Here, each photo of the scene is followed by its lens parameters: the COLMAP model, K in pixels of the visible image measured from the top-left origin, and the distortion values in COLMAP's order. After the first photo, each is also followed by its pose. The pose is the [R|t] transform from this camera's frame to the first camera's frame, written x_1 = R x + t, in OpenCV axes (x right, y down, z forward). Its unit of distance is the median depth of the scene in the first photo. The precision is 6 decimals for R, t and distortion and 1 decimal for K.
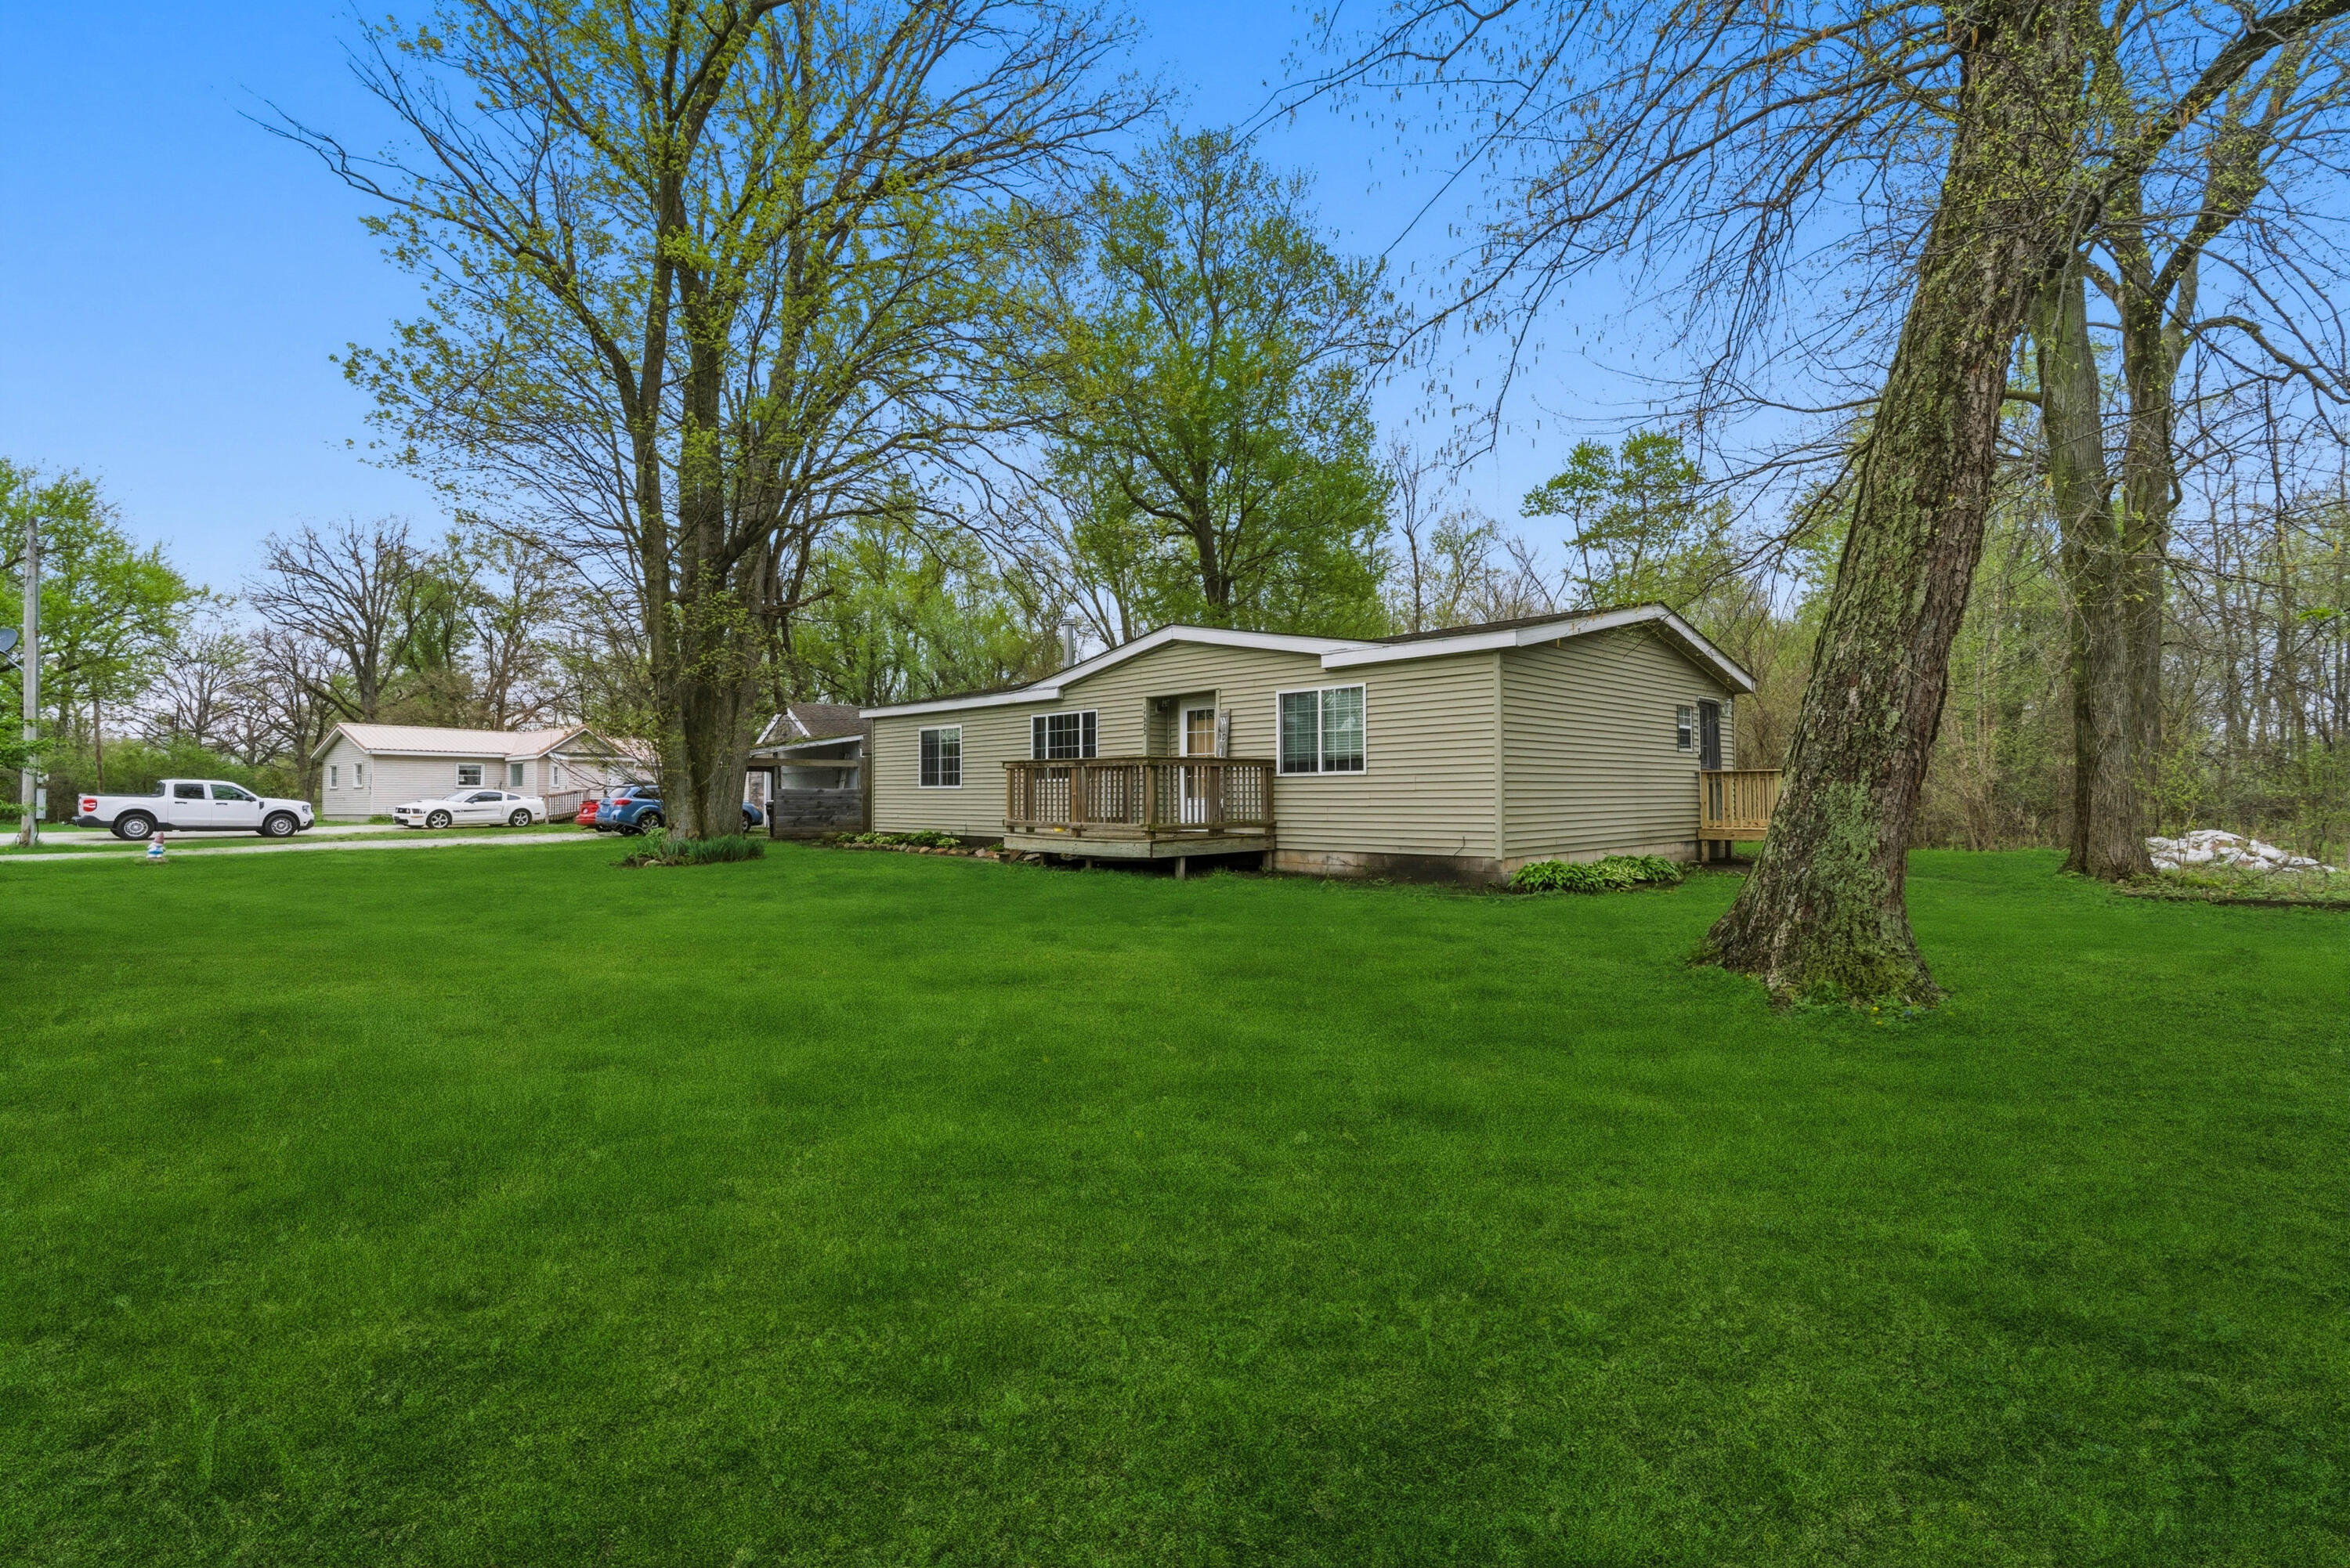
lens RADIAL K [[1065.5, 0, 1171.3], [0, 1065.5, 778.7], [0, 0, 1]] dist [-0.001251, 0.000032]
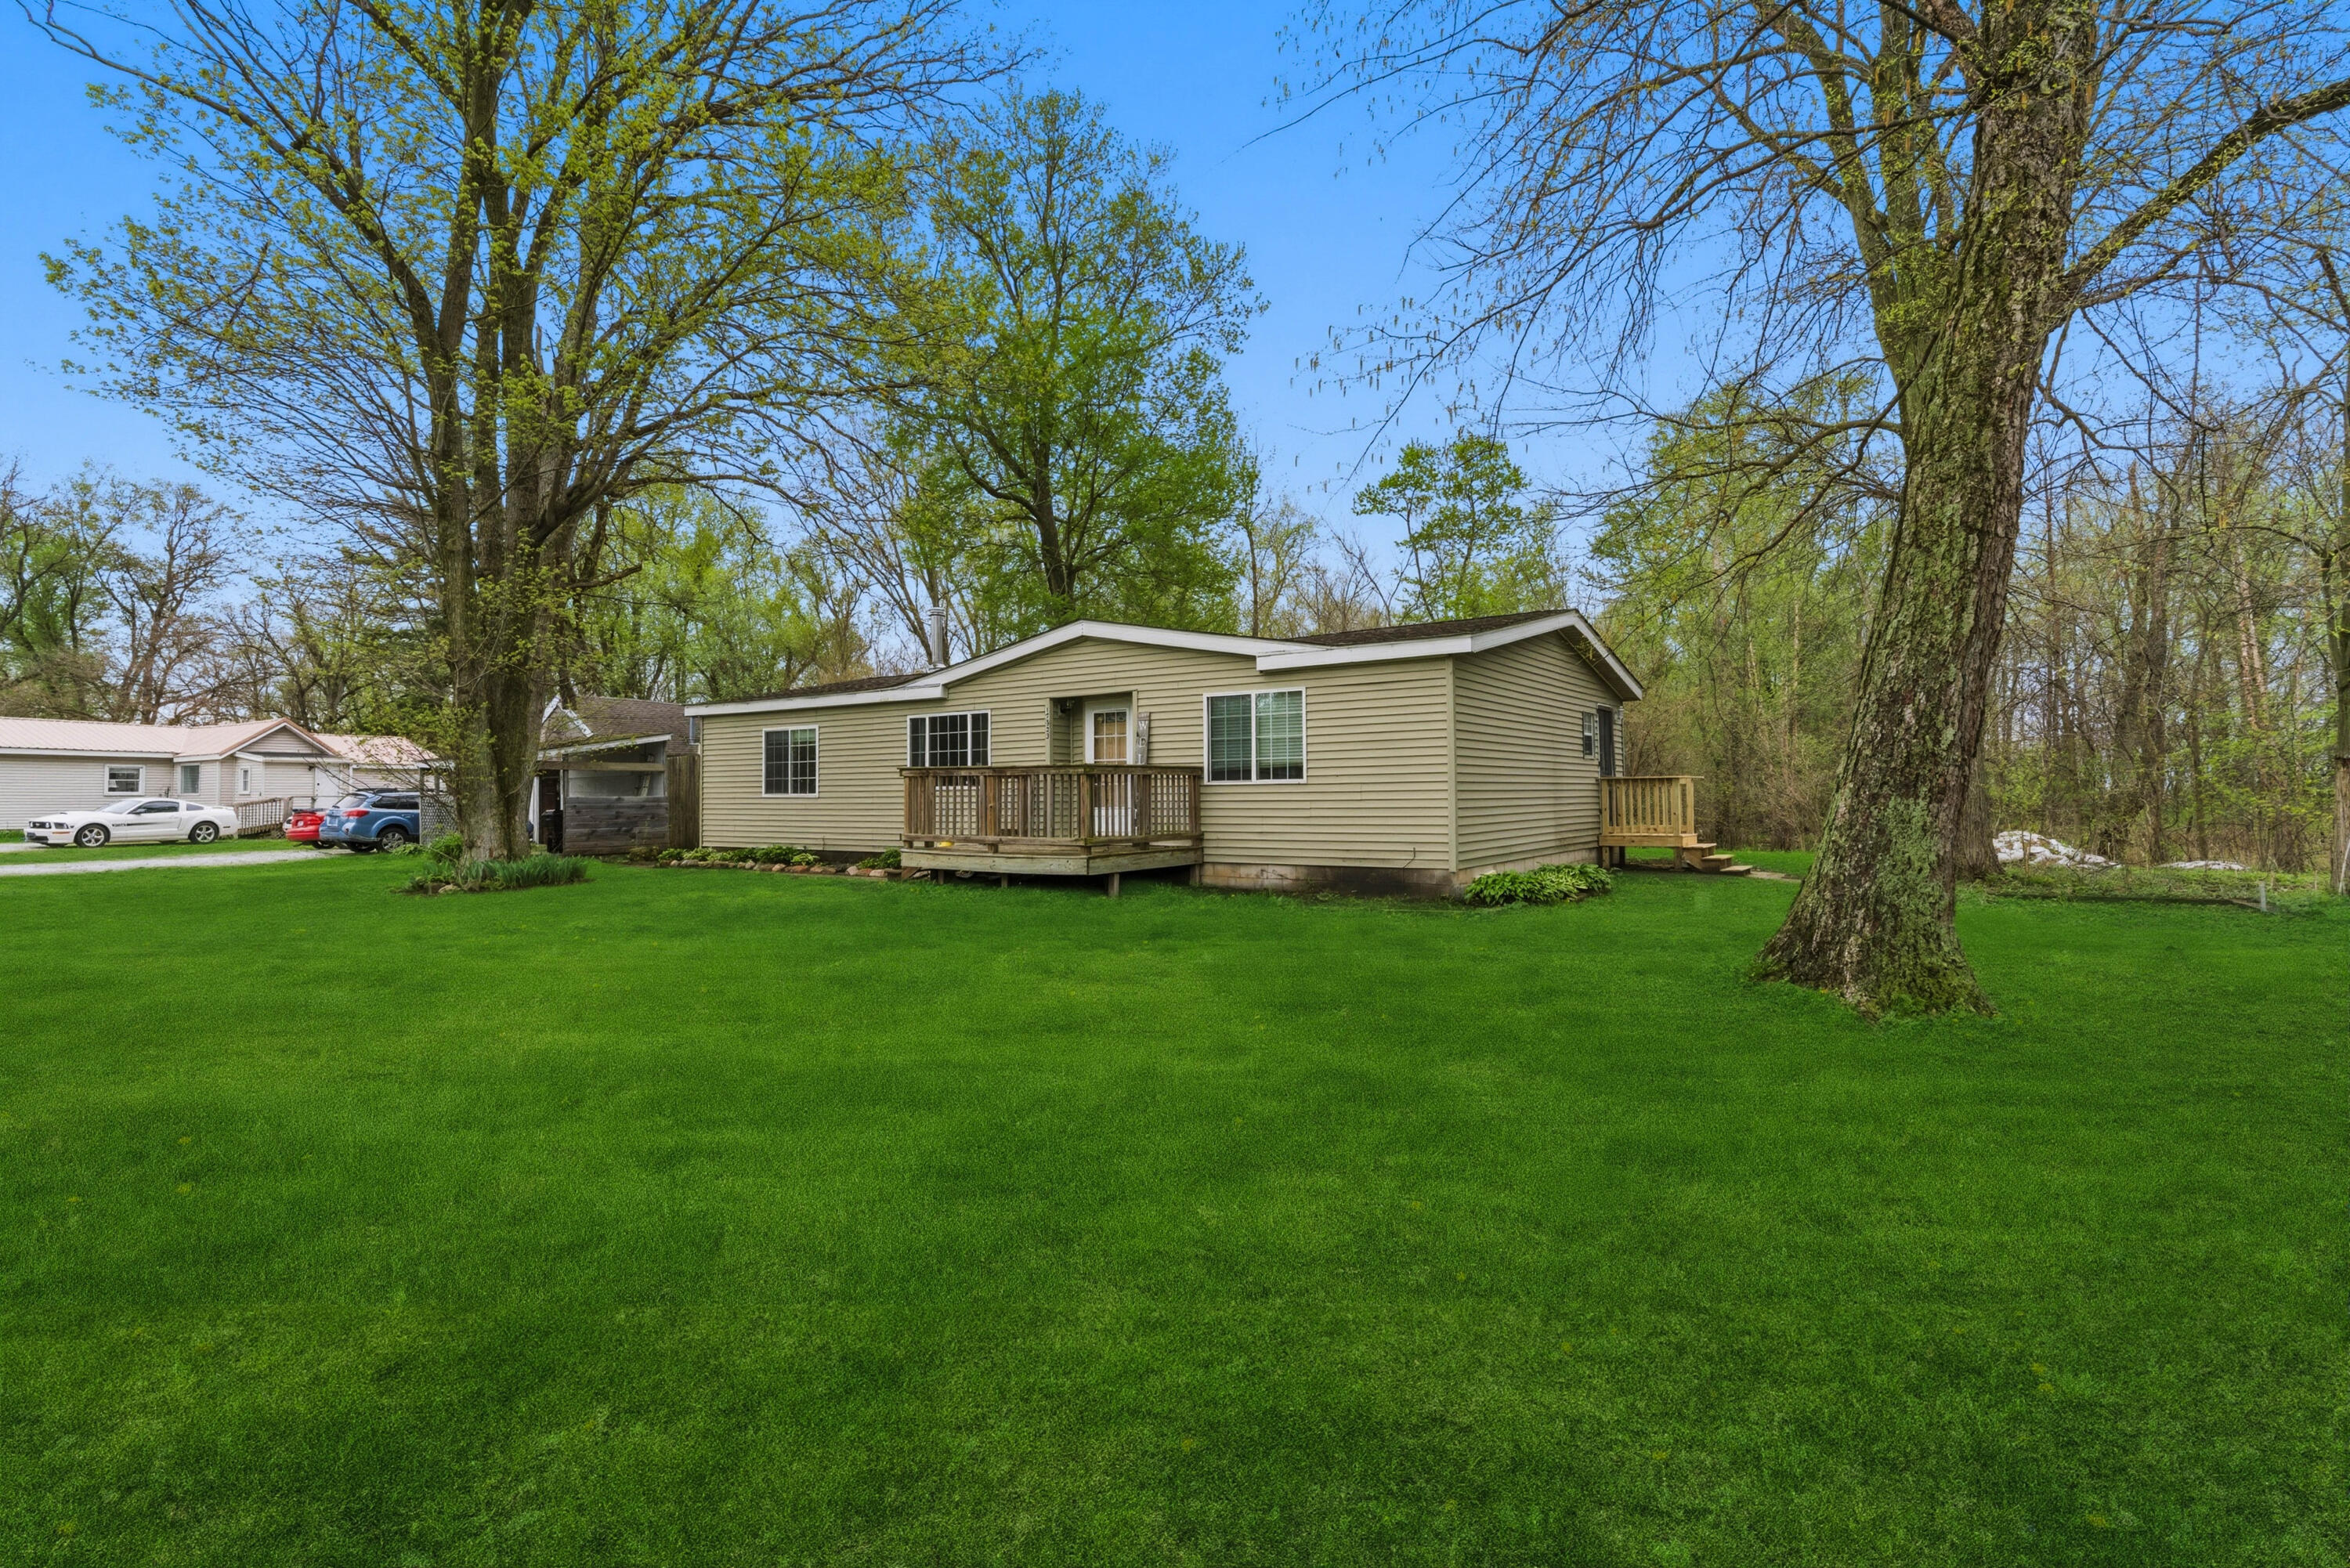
lens RADIAL K [[1132.5, 0, 1171.5], [0, 1132.5, 758.8], [0, 0, 1]] dist [0.000992, 0.000176]
pose [[0.982656, 0.001880, 0.185428, -0.095298], [0.001534, 0.999832, -0.018265, -0.005650], [-0.185431, 0.018233, 0.982488, 0.022210]]
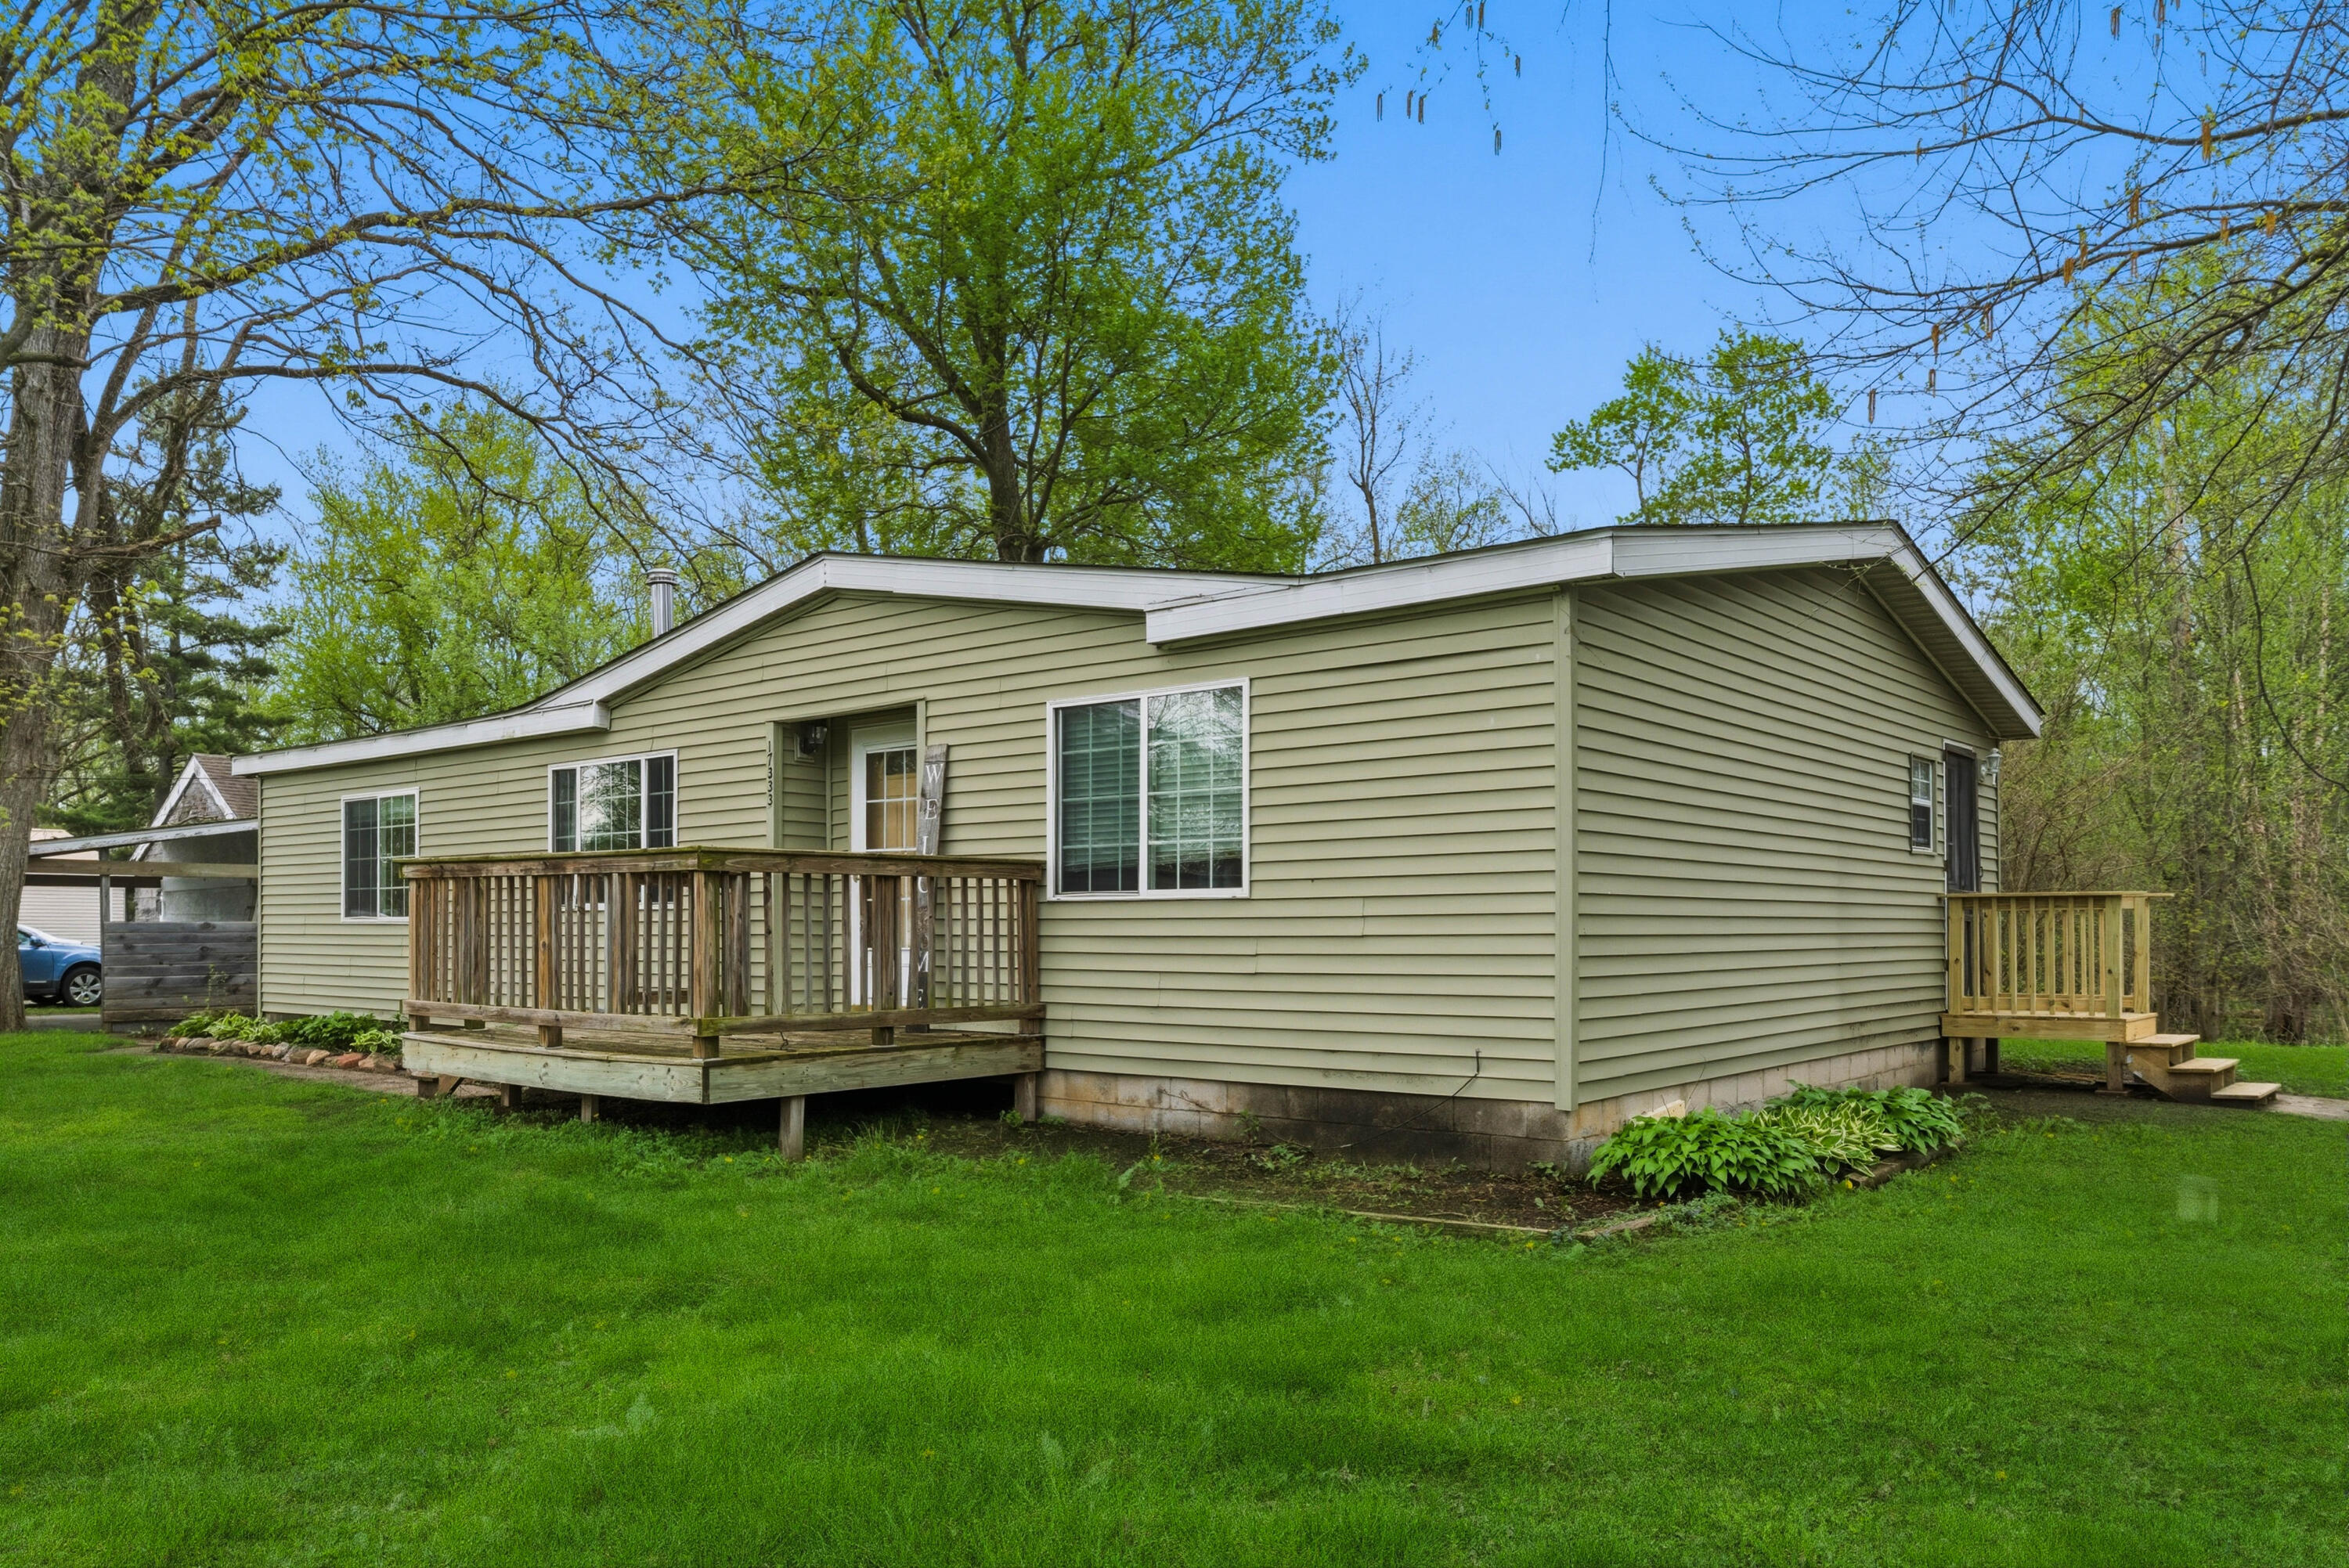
lens RADIAL K [[1661.1, 0, 1173.0], [0, 1661.1, 921.0], [0, 0, 1]] dist [-0.000346, 0.002205]
pose [[0.994516, 0.004435, 0.104486, 0.066417], [-0.005441, 0.999941, 0.009349, -0.000254], [-0.104438, -0.009867, 0.994482, 0.275203]]
